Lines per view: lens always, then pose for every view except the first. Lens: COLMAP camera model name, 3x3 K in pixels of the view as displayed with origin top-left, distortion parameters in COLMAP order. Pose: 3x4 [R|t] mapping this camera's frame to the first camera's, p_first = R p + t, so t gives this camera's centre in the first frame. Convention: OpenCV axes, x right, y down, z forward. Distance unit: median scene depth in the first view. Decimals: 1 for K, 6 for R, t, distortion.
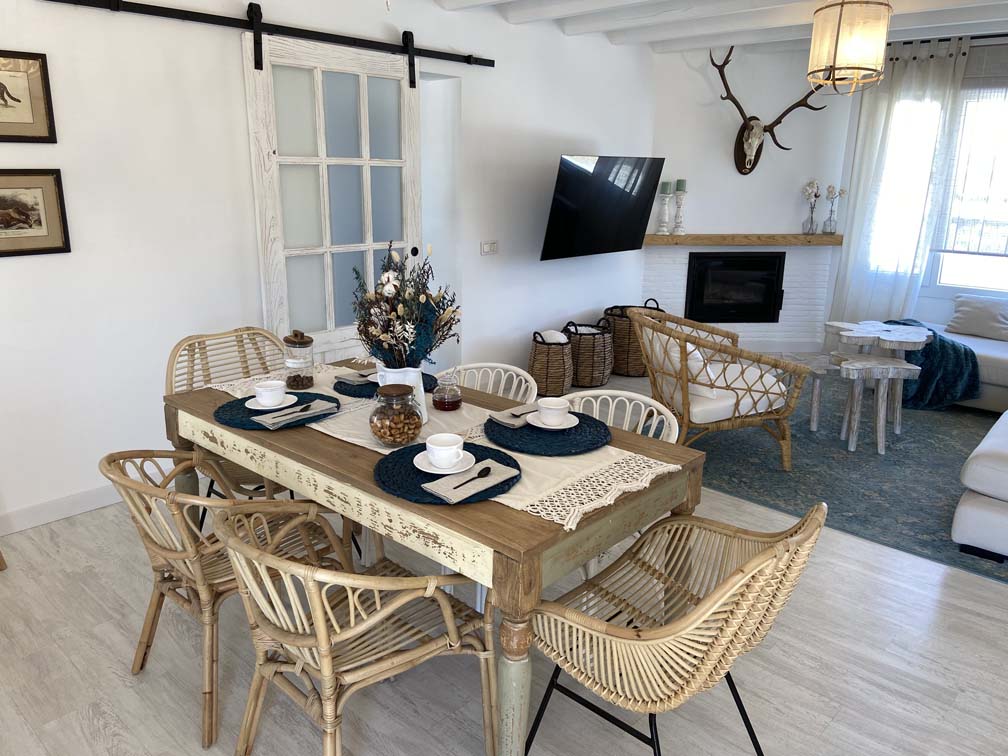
lens RADIAL K [[769.3, 0, 499.9], [0, 769.3, 368.1], [0, 0, 1]] dist [0.108793, -0.132637]
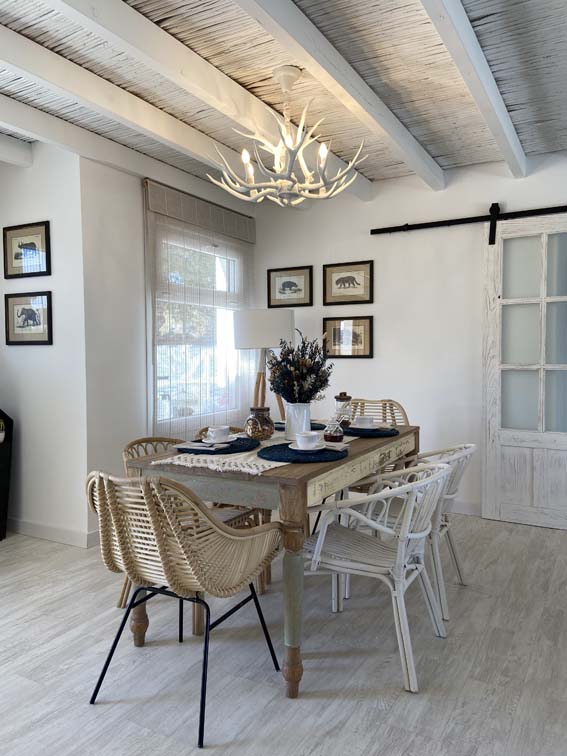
lens RADIAL K [[577.0, 0, 288.3], [0, 577.0, 374.9], [0, 0, 1]] dist [0.108793, -0.132637]
pose [[0.242231, 0.023626, -0.969931, 0.795168], [-0.235208, 0.971312, -0.035082, -0.010493], [0.941276, 0.236634, 0.240839, 0.491610]]
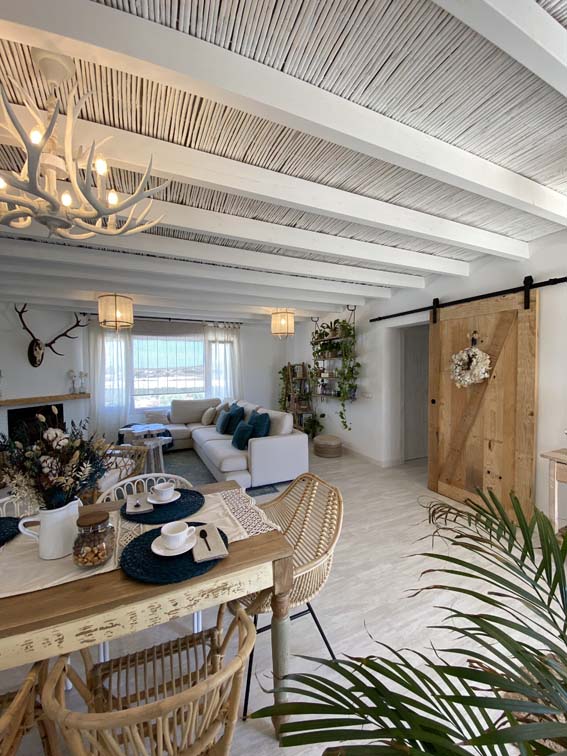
lens RADIAL K [[311.4, 0, 283.1], [0, 311.4, 377.9], [0, 0, 1]] dist [0.002721, -0.000521]
pose [[0.386160, -0.047650, 0.921200, -0.323808], [0.243572, 0.968487, -0.052007, -0.062904], [-0.889693, 0.244462, 0.385597, 0.318306]]
